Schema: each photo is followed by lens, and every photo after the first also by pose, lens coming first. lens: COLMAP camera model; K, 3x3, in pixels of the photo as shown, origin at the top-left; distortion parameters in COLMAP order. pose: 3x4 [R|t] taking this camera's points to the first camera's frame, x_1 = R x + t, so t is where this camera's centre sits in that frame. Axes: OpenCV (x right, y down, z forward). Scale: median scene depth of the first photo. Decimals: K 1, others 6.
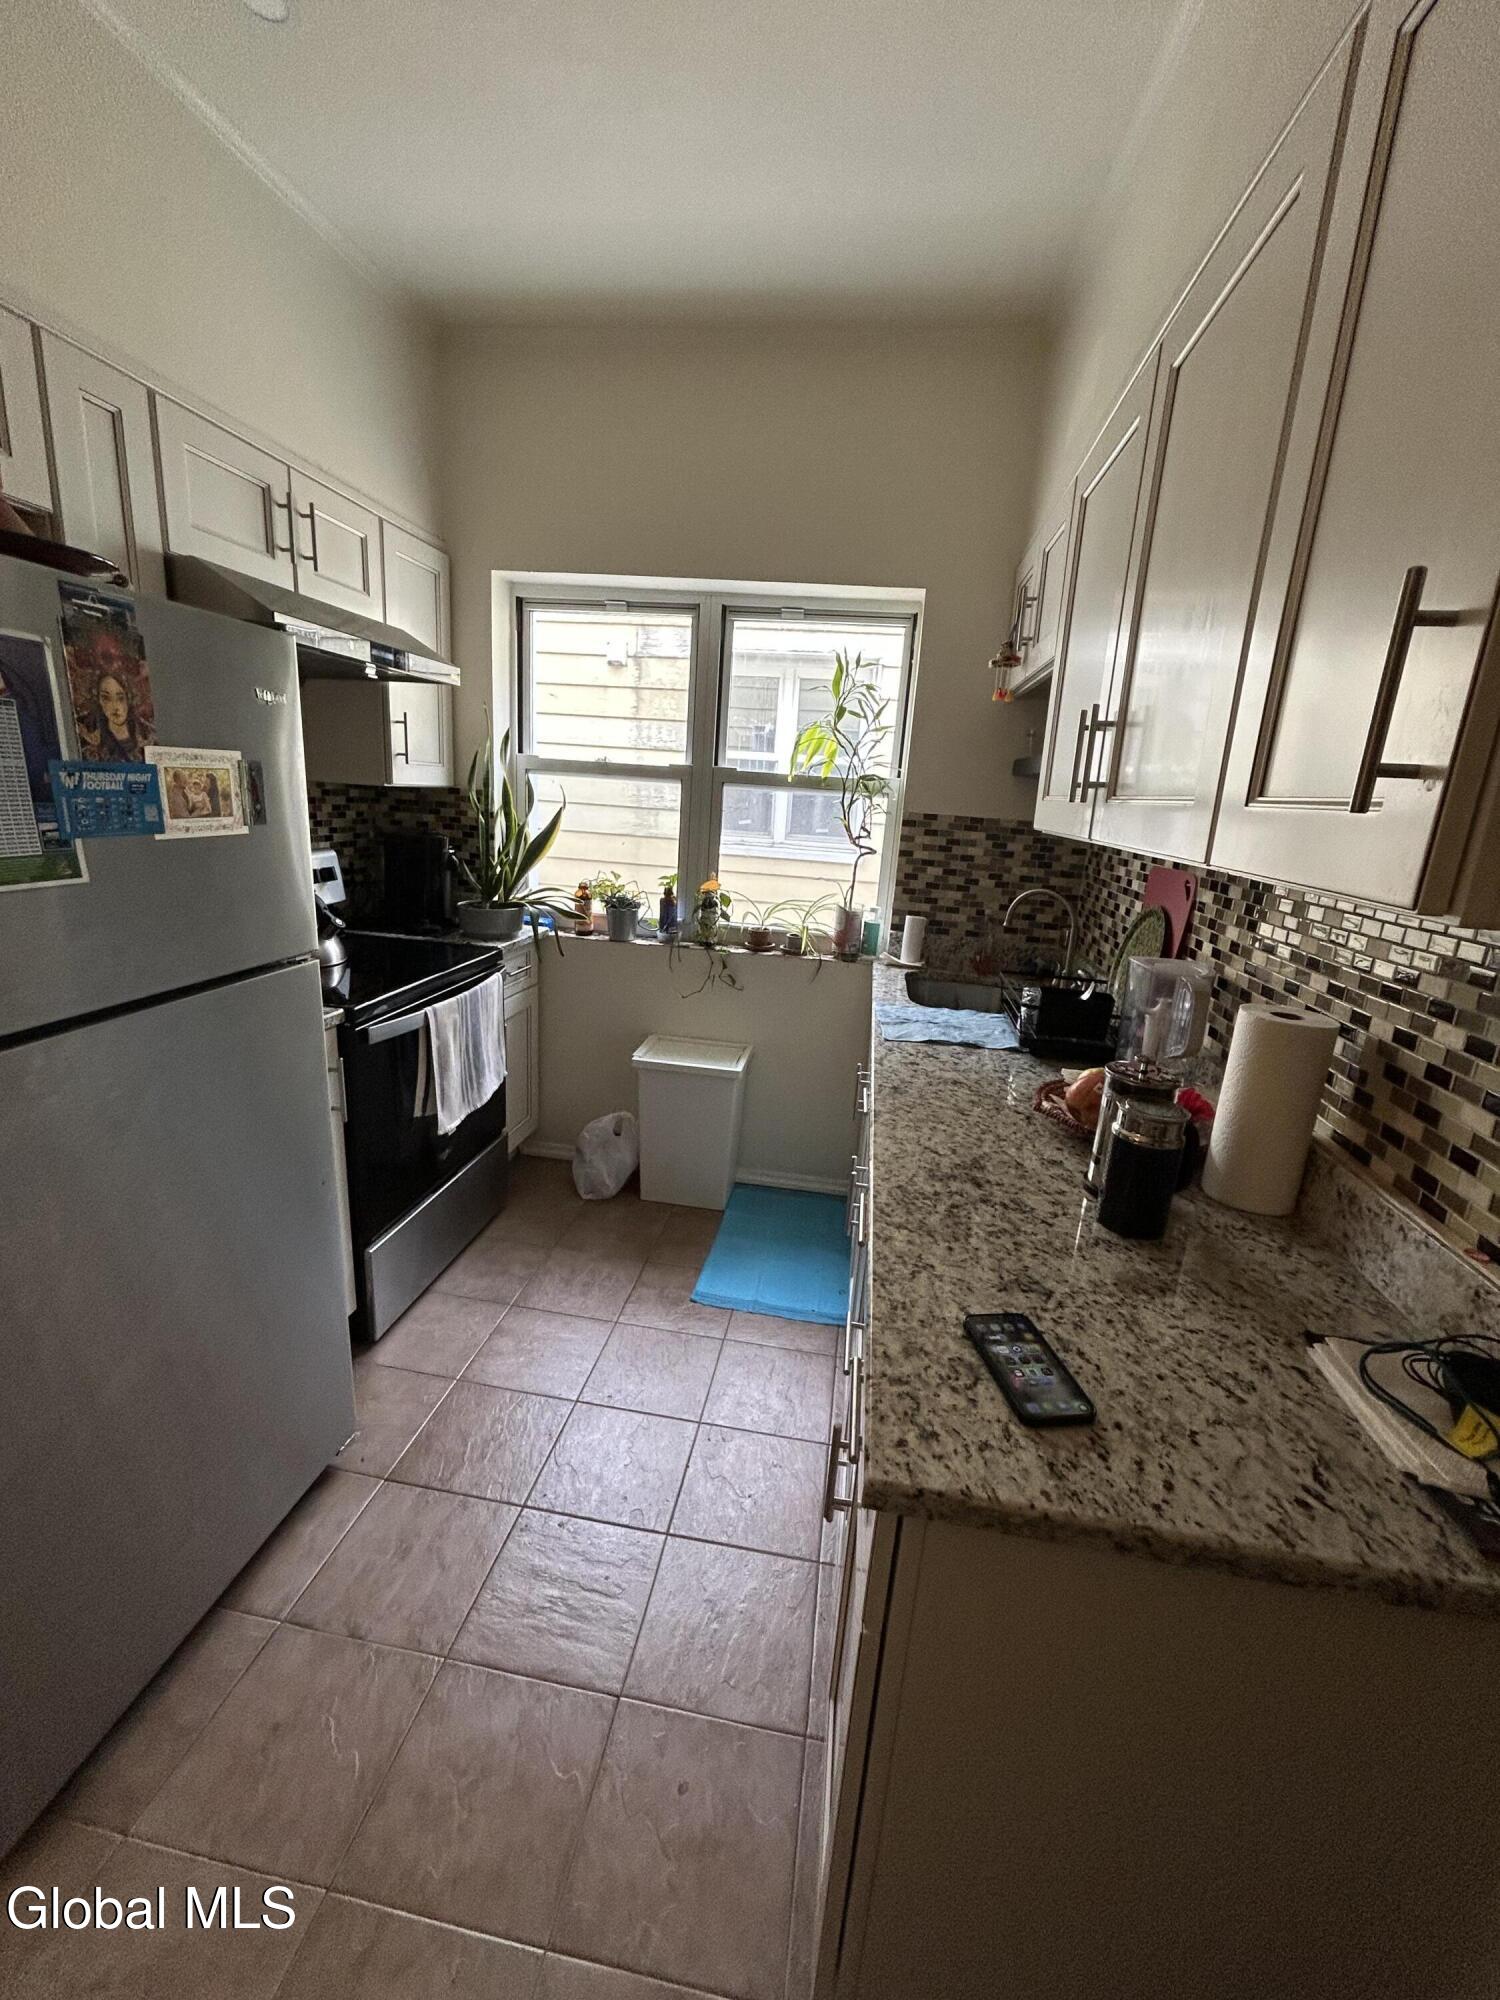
lens RADIAL K [[813.1, 0, 750.0], [0, 813.1, 995.1], [0, 0, 1]] dist [-0.017072, 0.012039]
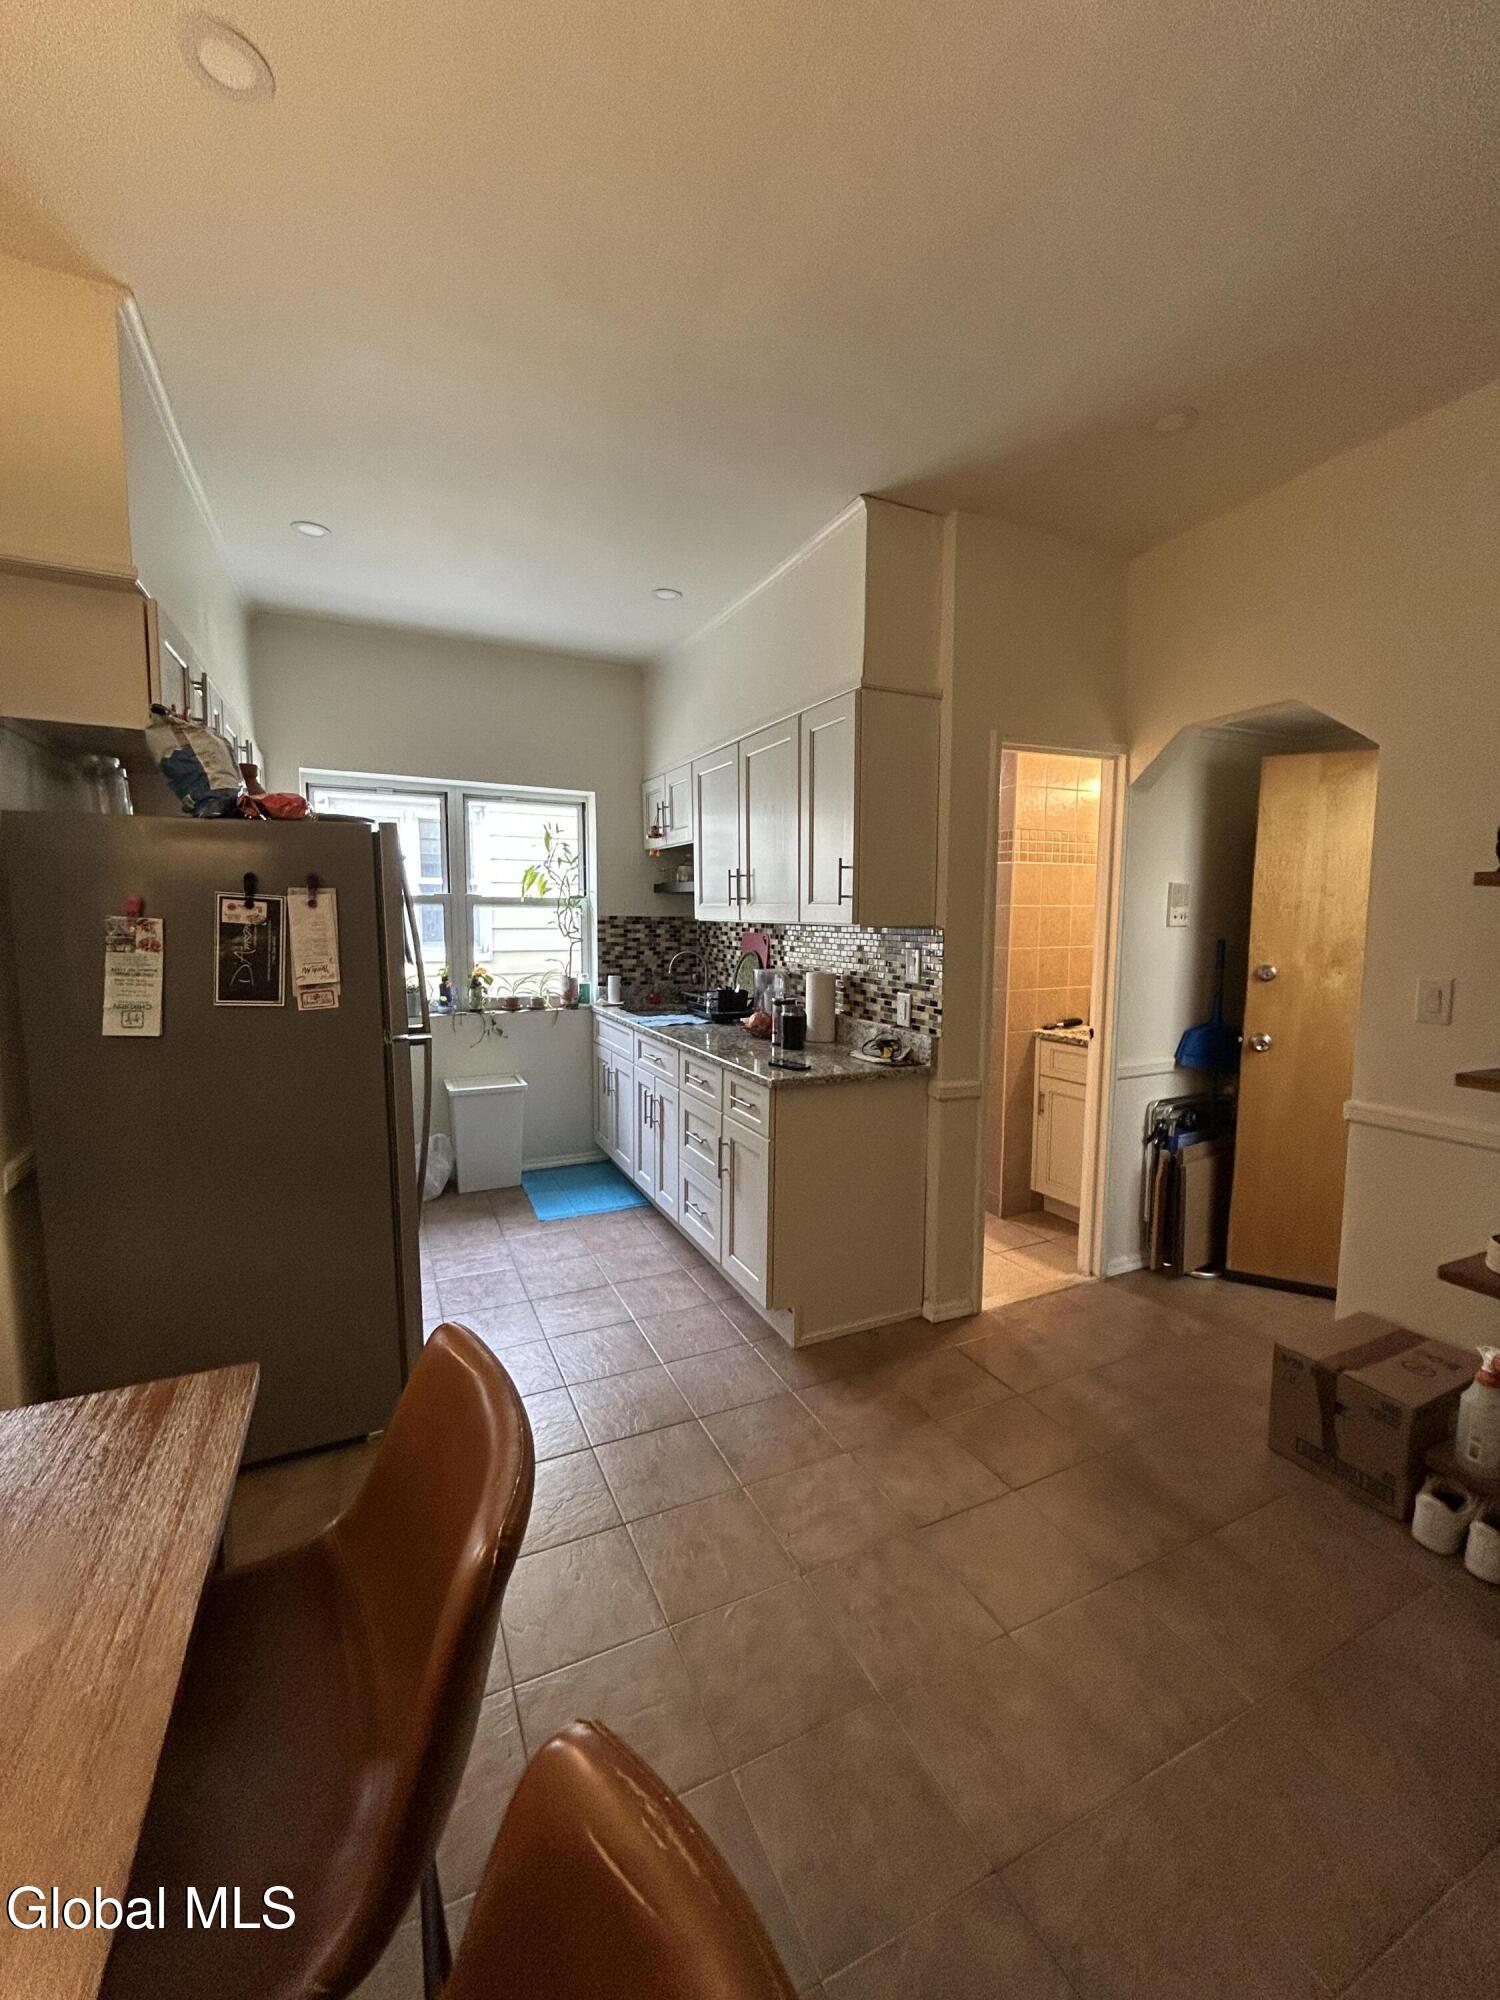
lens RADIAL K [[813.1, 0, 750.0], [0, 813.1, 995.1], [0, 0, 1]] dist [-0.017072, 0.012039]
pose [[0.826695, -0.112208, 0.551349, -0.496908], [0.180227, 0.981090, -0.070566, 0.112190], [-0.533005, 0.157705, 0.831285, -0.545677]]
